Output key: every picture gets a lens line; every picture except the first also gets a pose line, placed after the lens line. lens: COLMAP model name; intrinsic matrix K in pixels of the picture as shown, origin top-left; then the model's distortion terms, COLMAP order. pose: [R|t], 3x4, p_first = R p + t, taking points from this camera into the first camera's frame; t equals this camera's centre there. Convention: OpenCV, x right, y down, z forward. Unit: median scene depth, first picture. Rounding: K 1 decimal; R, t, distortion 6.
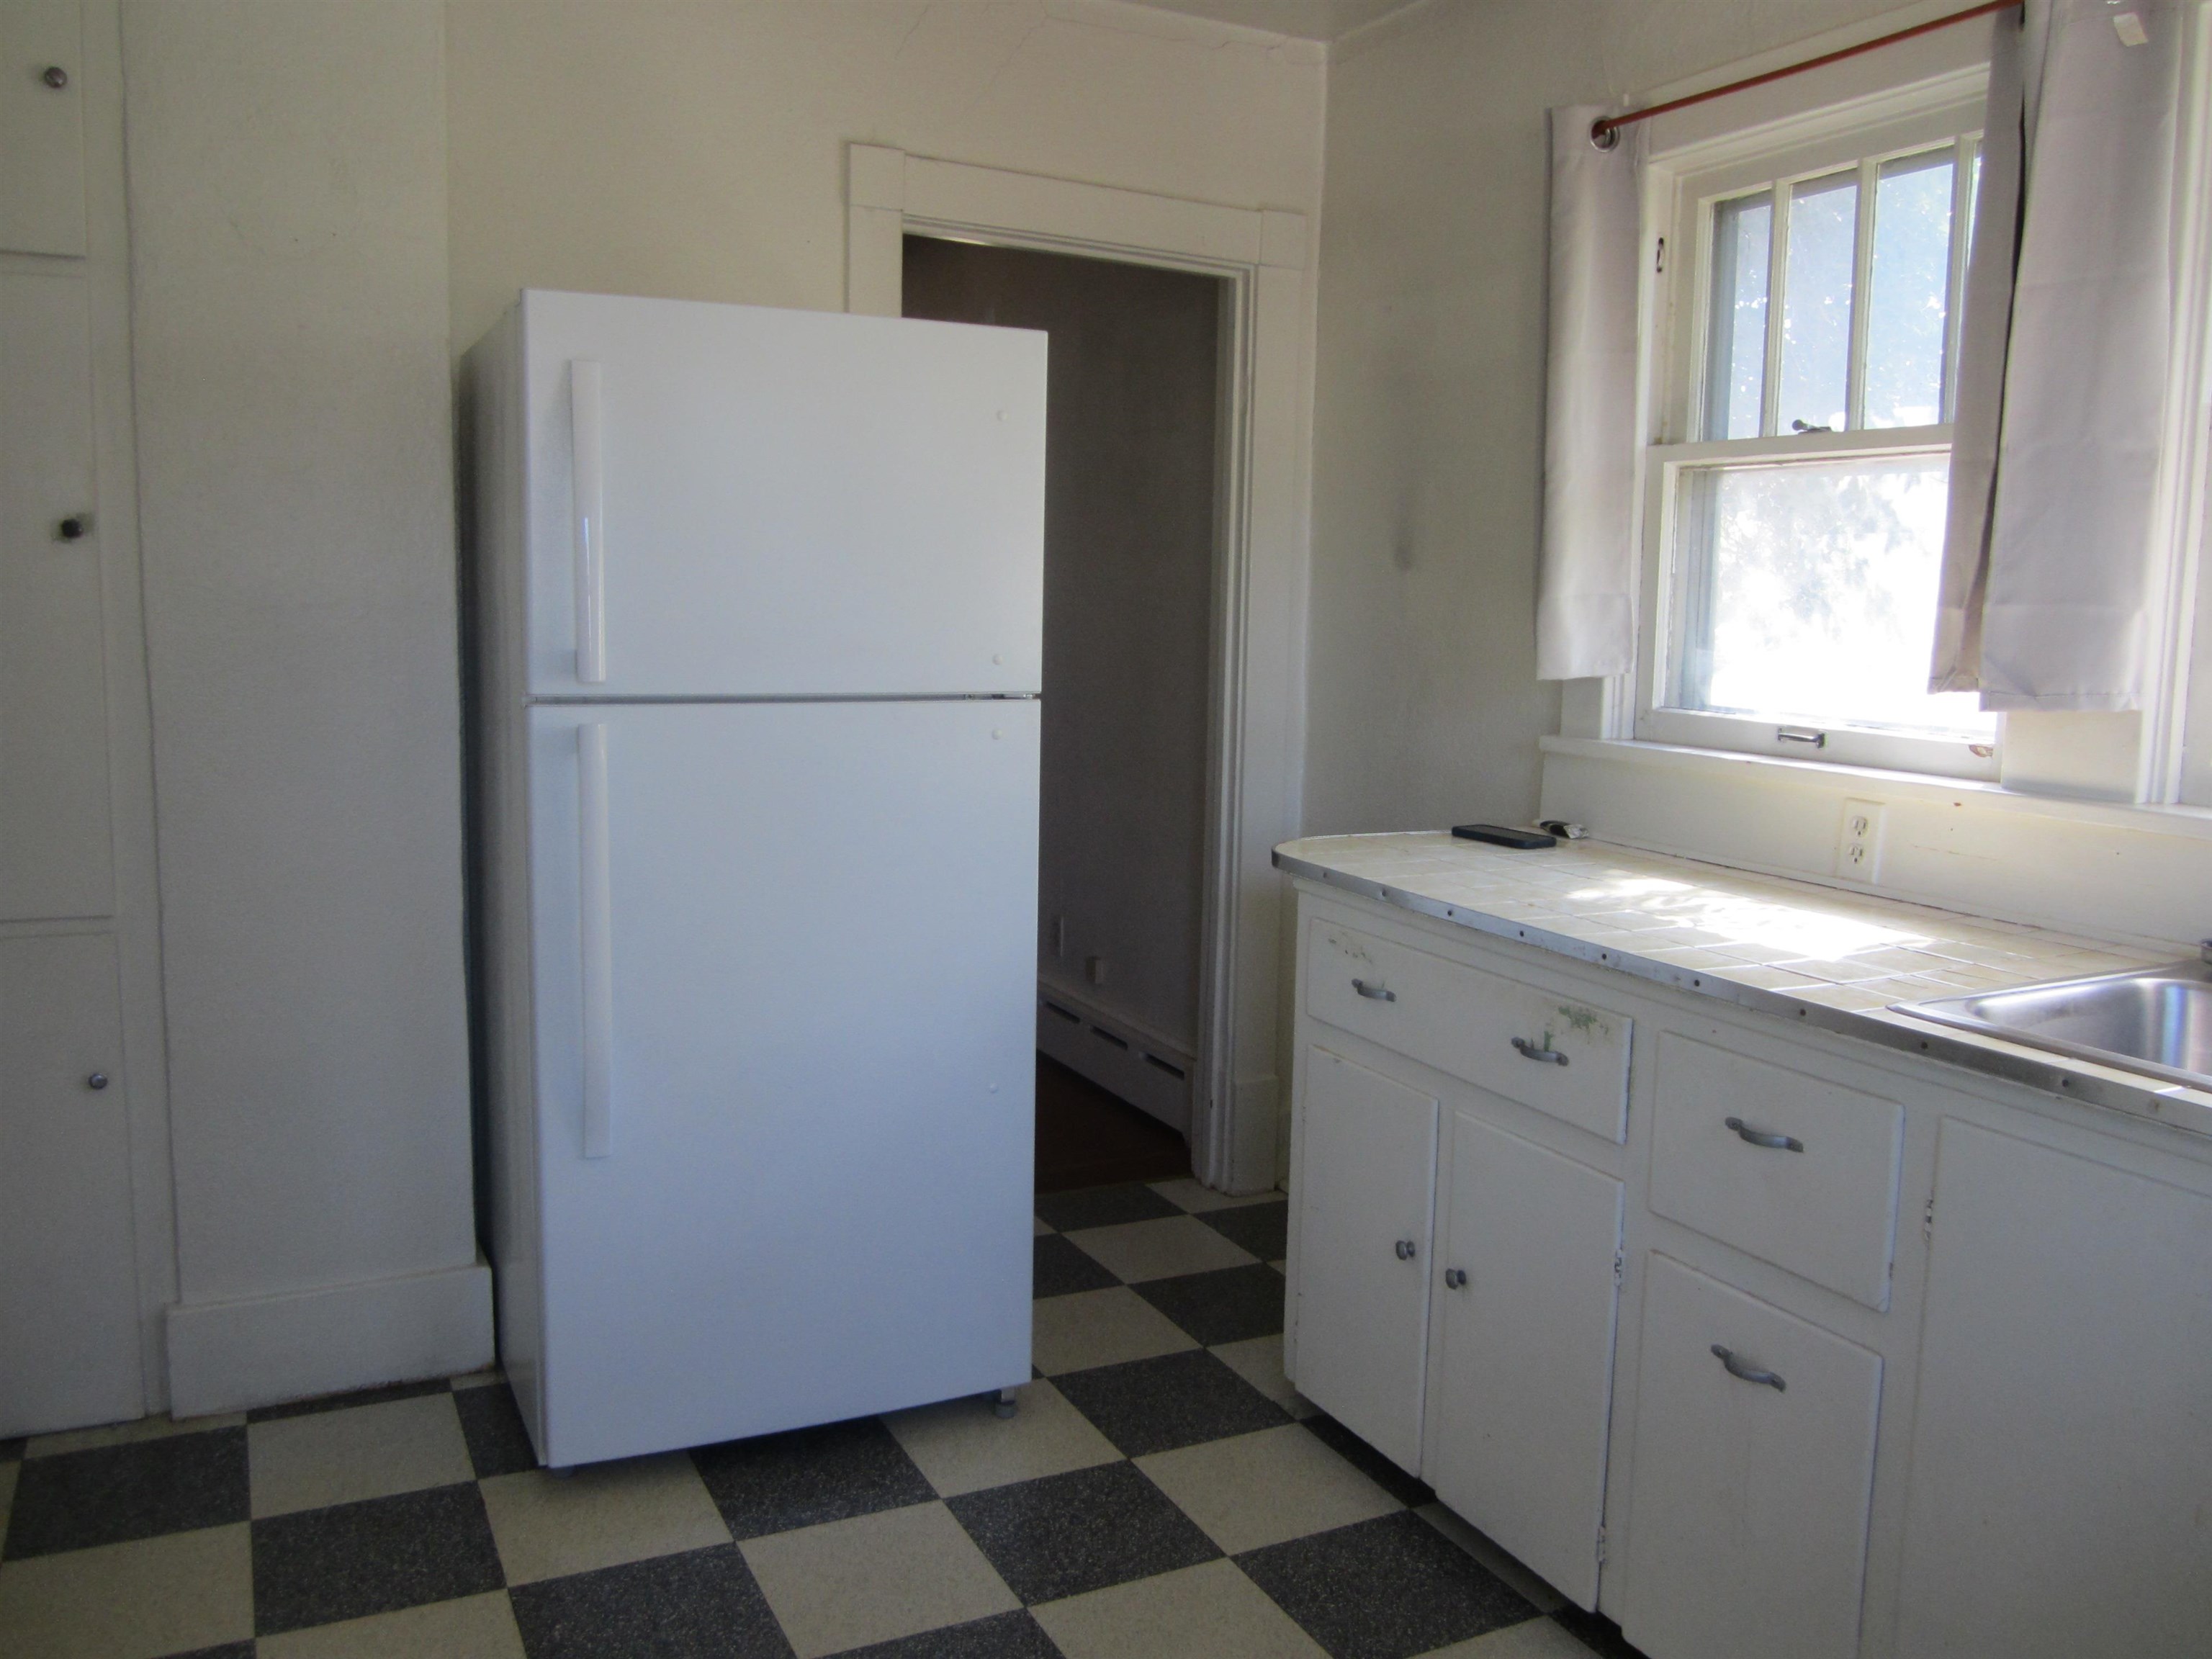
lens RADIAL K [[1790.9, 0, 1106.0], [0, 1790.9, 829.5], [0, 0, 1]] dist [-0.071846, 0.034203]
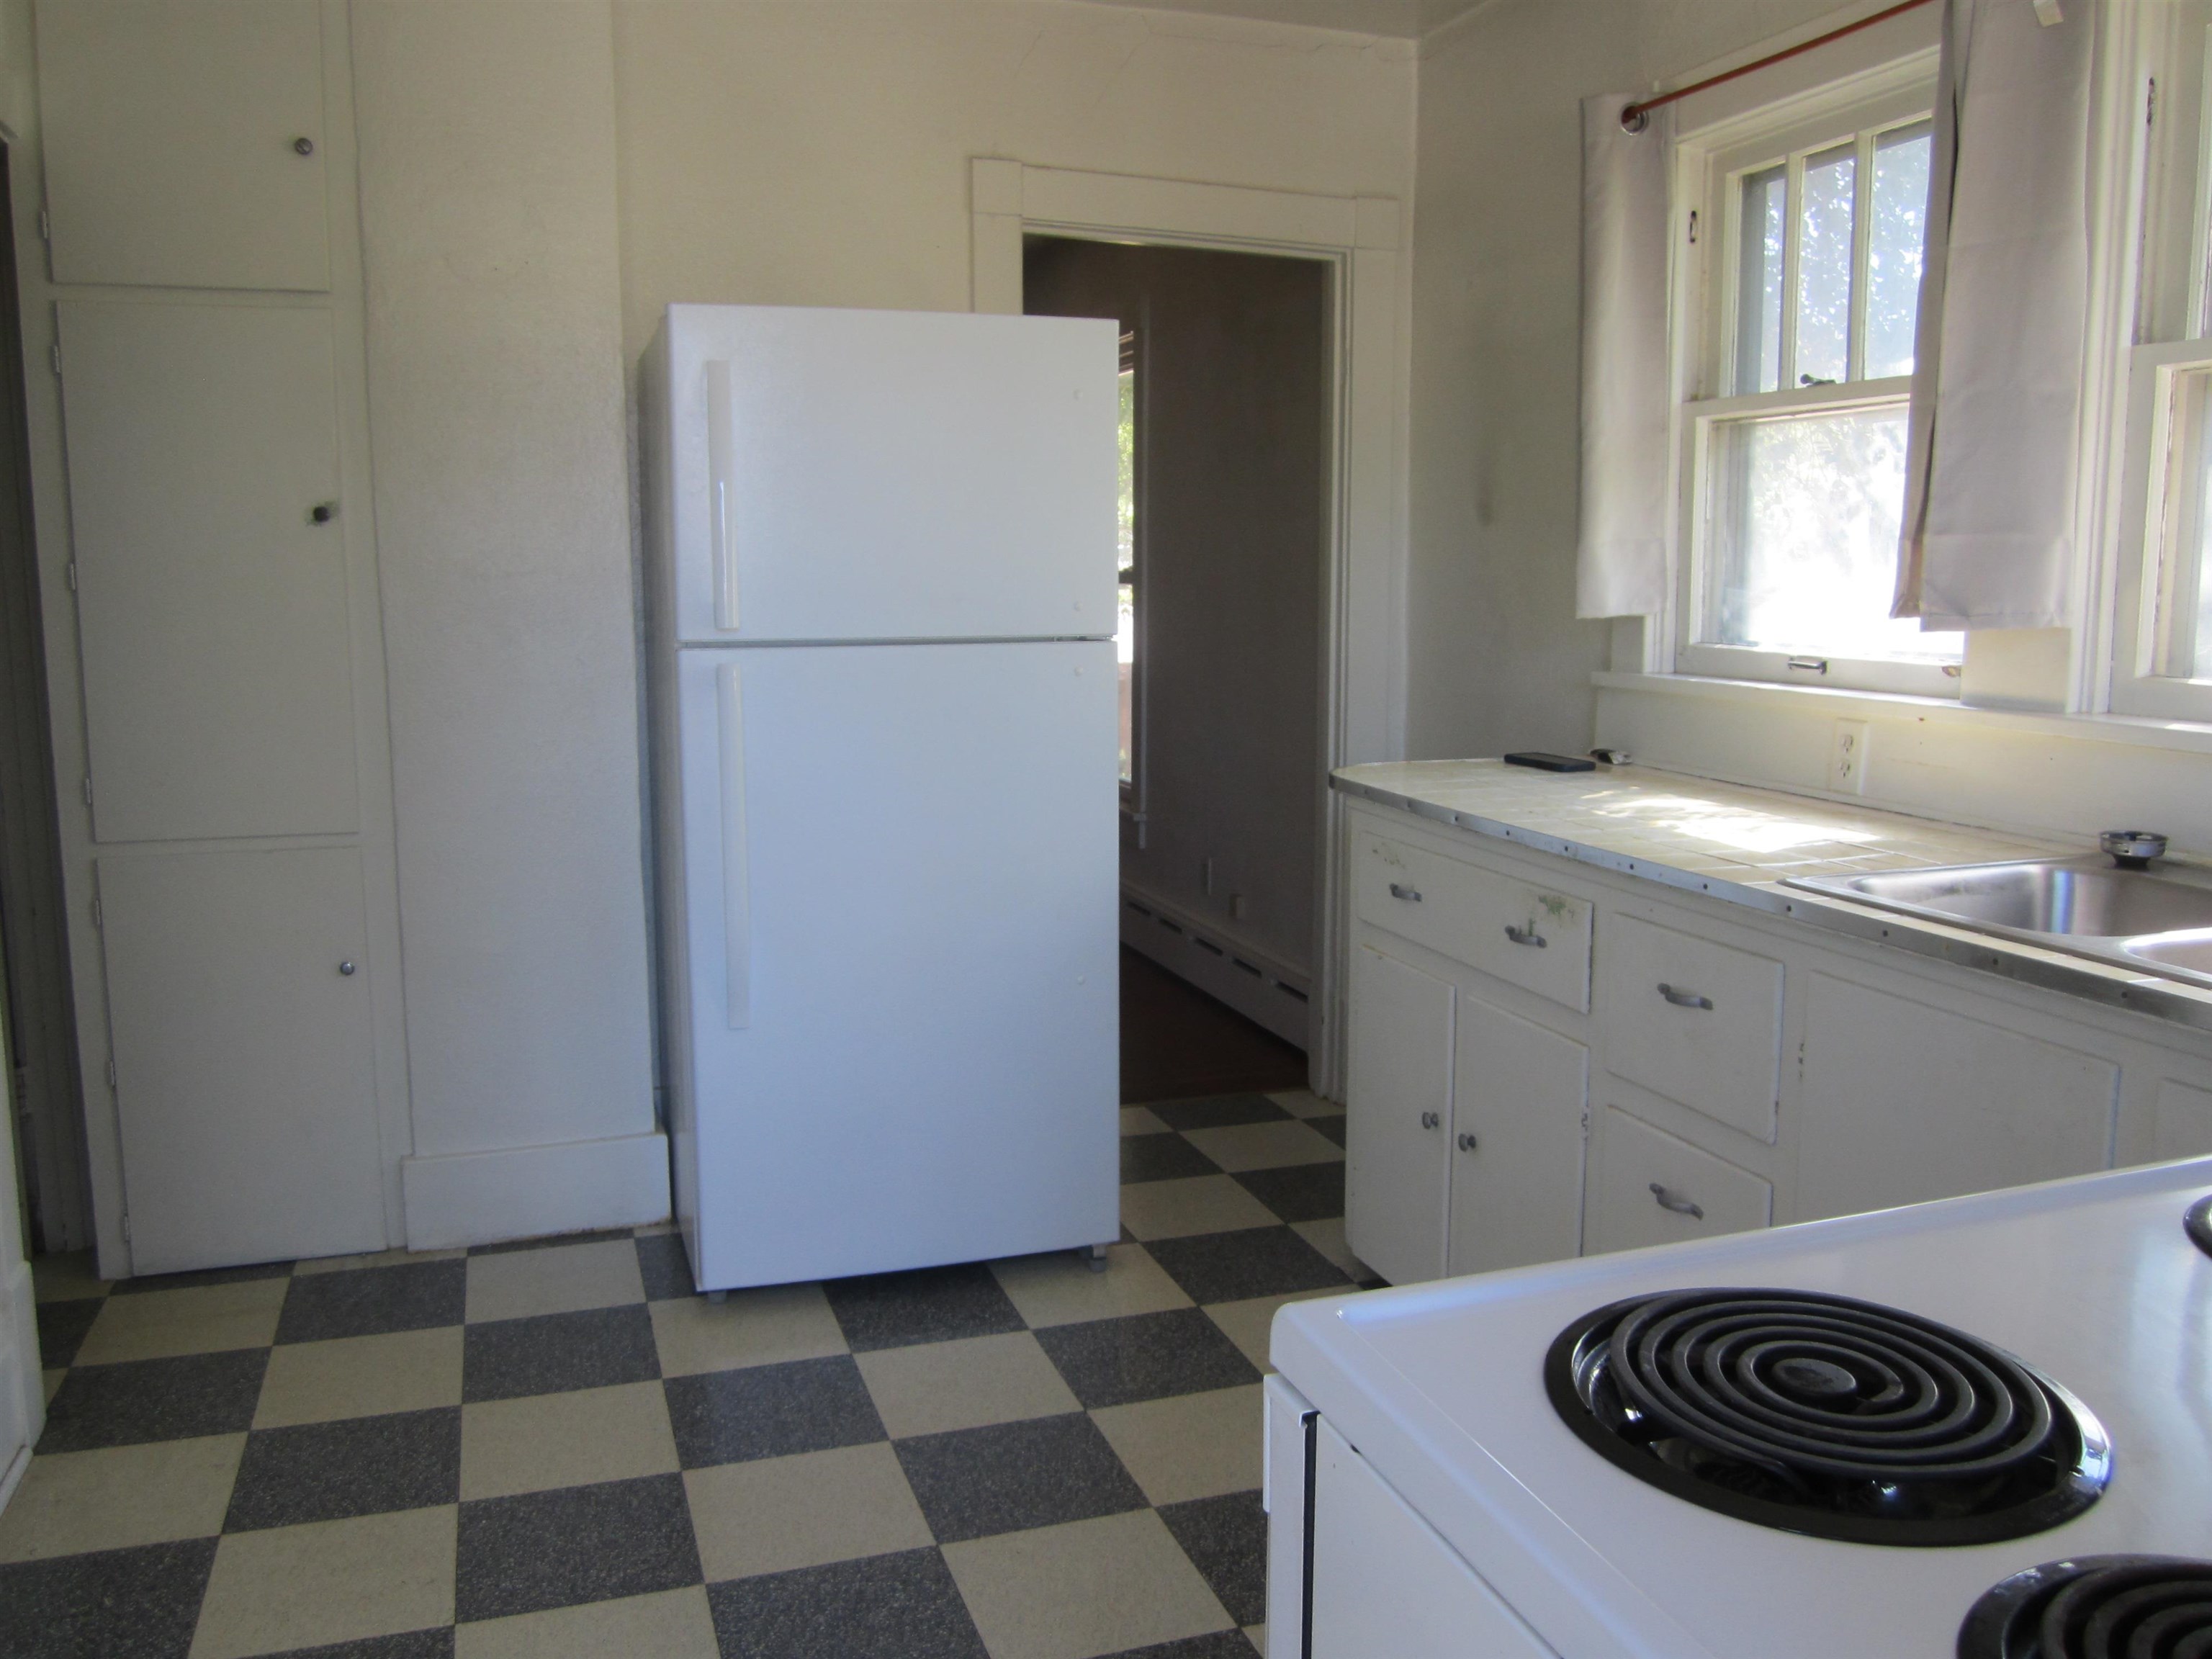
lens RADIAL K [[1790.9, 0, 1106.0], [0, 1790.9, 829.5], [0, 0, 1]] dist [-0.071846, 0.034203]
pose [[0.990856, -0.001488, -0.134914, 0.110411], [0.003114, 0.999925, 0.011837, 0.034875], [0.134886, -0.012148, 0.990787, -0.141113]]
